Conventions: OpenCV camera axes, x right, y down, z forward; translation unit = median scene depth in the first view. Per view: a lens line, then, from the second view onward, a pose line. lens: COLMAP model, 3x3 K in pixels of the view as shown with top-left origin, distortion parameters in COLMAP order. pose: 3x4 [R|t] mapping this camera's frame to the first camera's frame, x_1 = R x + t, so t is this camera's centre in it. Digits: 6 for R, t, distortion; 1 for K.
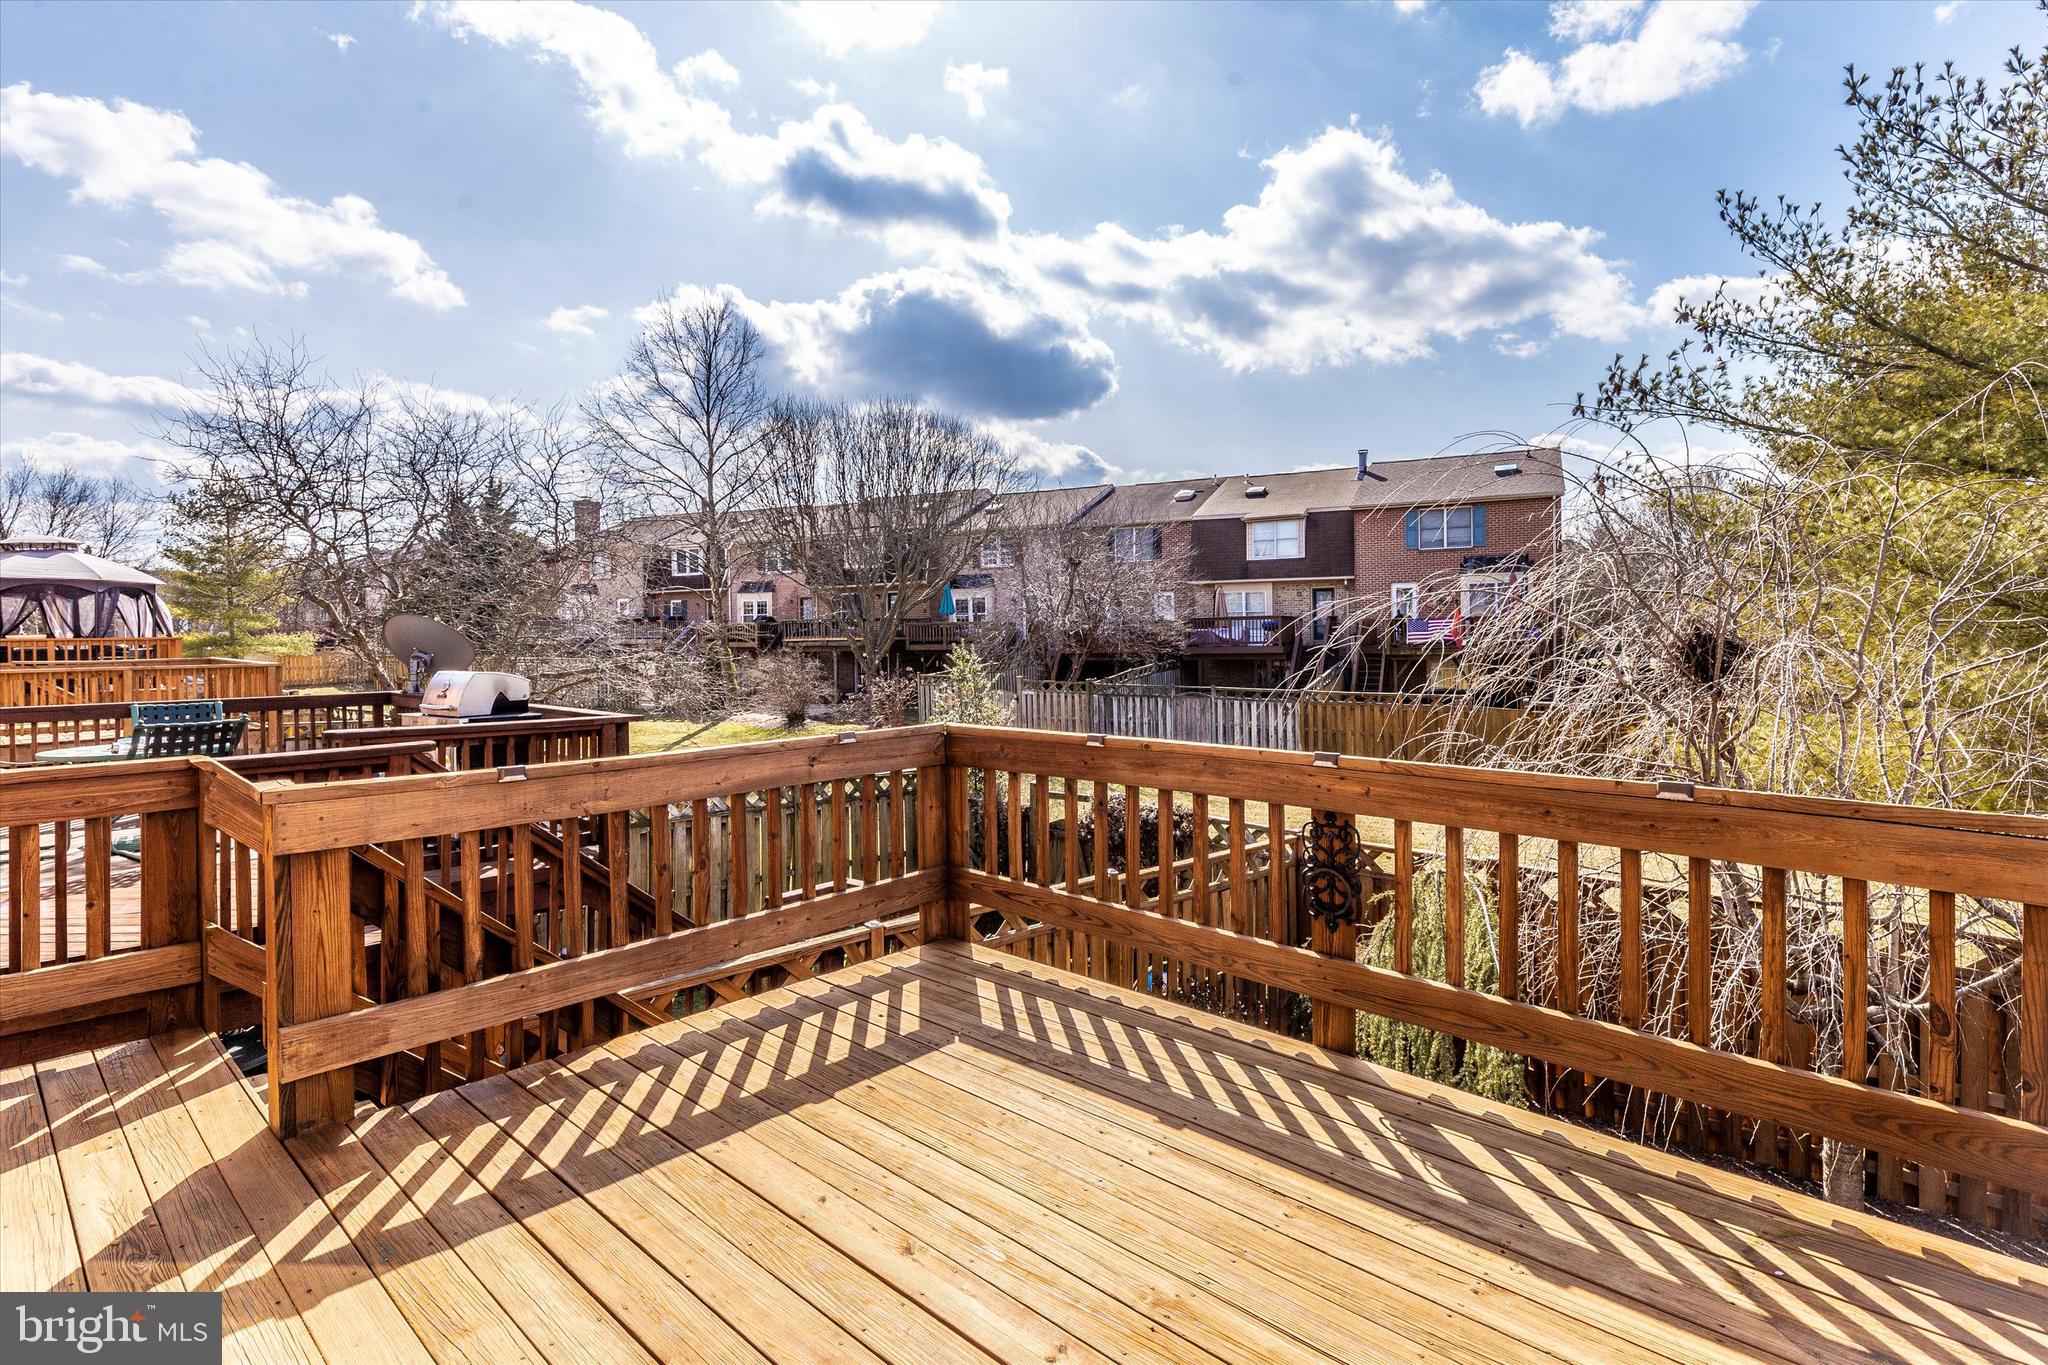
lens RADIAL K [[934.9, 0, 1063.2], [0, 934.9, 671.9], [0, 0, 1]] dist [0.028820, -0.014935]
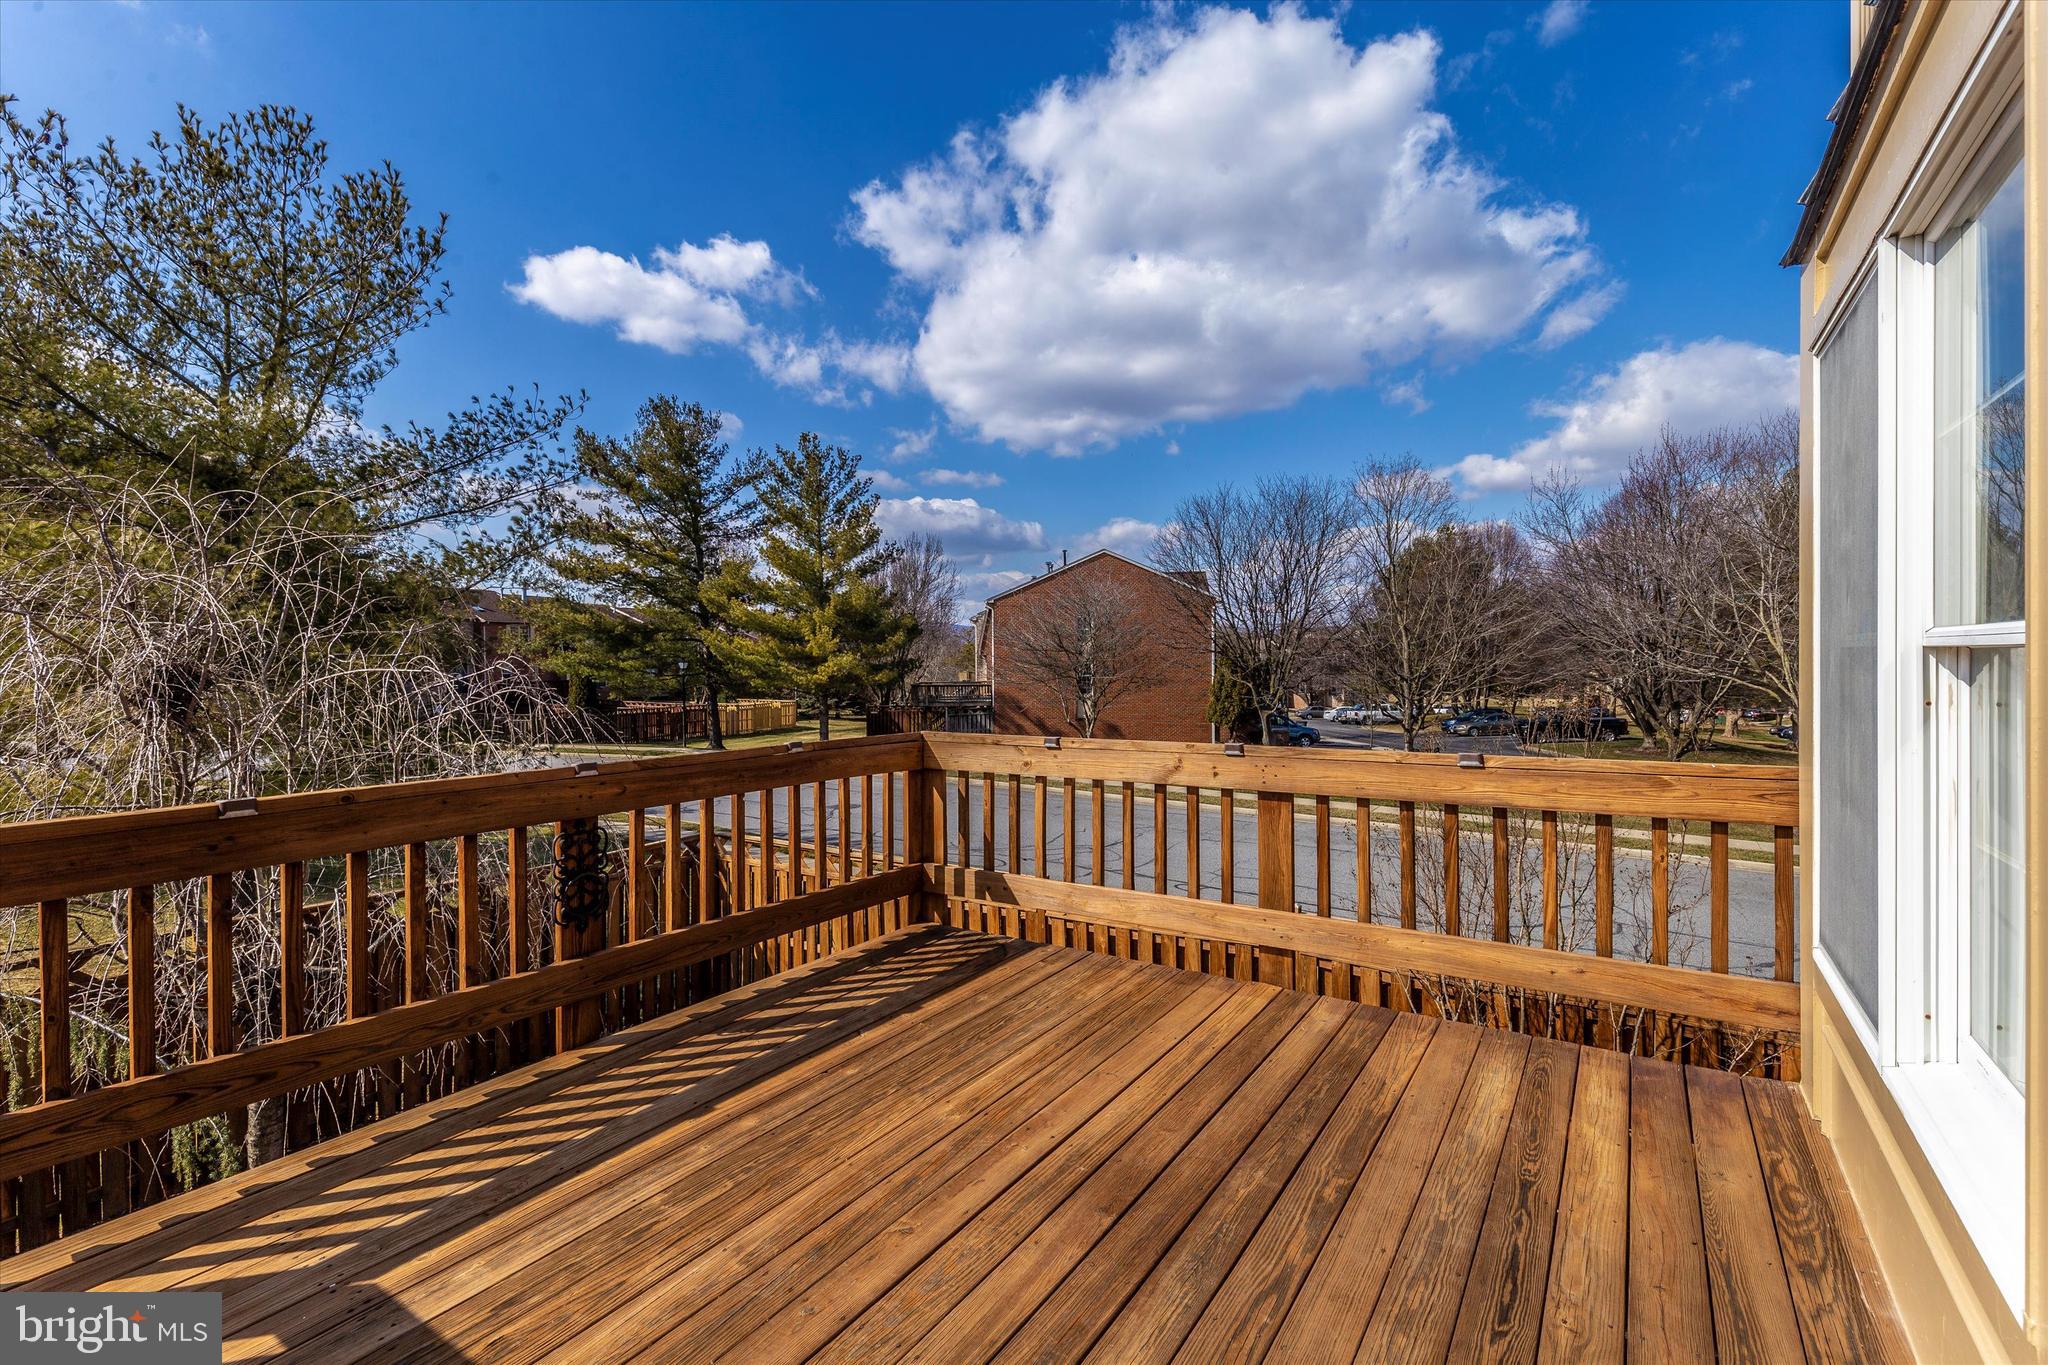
lens RADIAL K [[951.9, 0, 1023.1], [0, 951.9, 671.3], [0, 0, 1]] dist [0.034813, -0.016760]
pose [[-0.161248, -0.018476, 0.986741, -0.951608], [0.003891, 0.999805, 0.019356, -0.039501], [-0.986906, 0.006960, -0.161145, 0.762178]]
